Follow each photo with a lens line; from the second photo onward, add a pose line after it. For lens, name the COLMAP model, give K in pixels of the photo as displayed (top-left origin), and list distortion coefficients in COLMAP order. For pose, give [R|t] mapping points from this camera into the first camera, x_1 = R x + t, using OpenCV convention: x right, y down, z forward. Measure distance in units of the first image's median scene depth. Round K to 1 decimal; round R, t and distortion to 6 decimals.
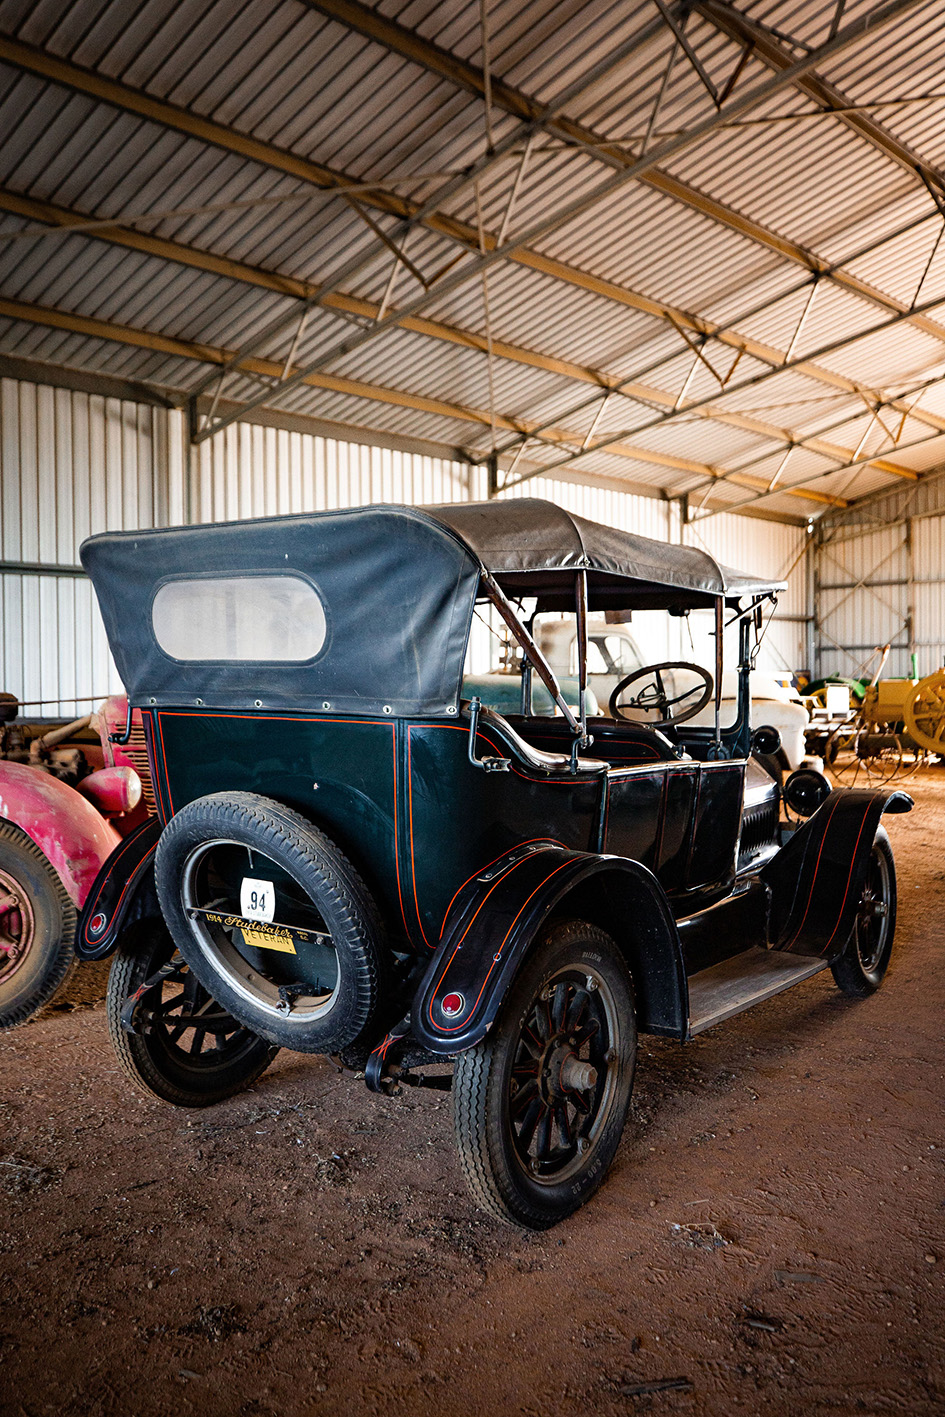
lens RADIAL K [[1177.7, 0, 472.5], [0, 1177.7, 708.5], [0, 0, 1]] dist [-0.004297, 0.058807]
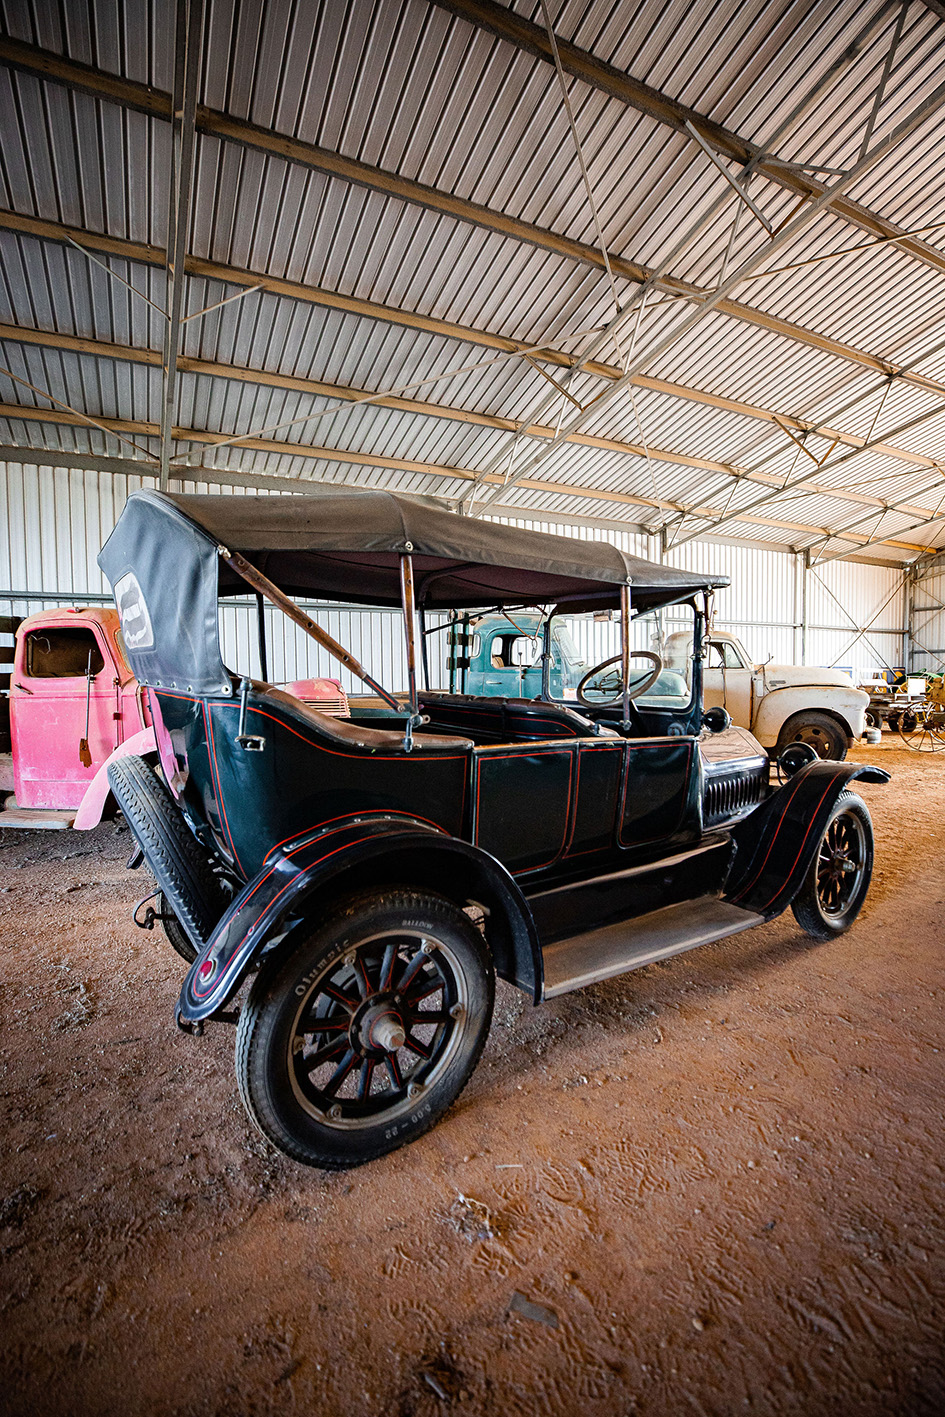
lens RADIAL K [[657.2, 0, 469.2], [0, 657.2, 718.5], [0, 0, 1]] dist [-0.046254, 0.014379]
pose [[0.942570, 0.022268, -0.333267, 0.122505], [-0.007876, 0.998979, 0.044475, -0.000217], [0.333917, -0.039296, 0.941783, 0.170309]]
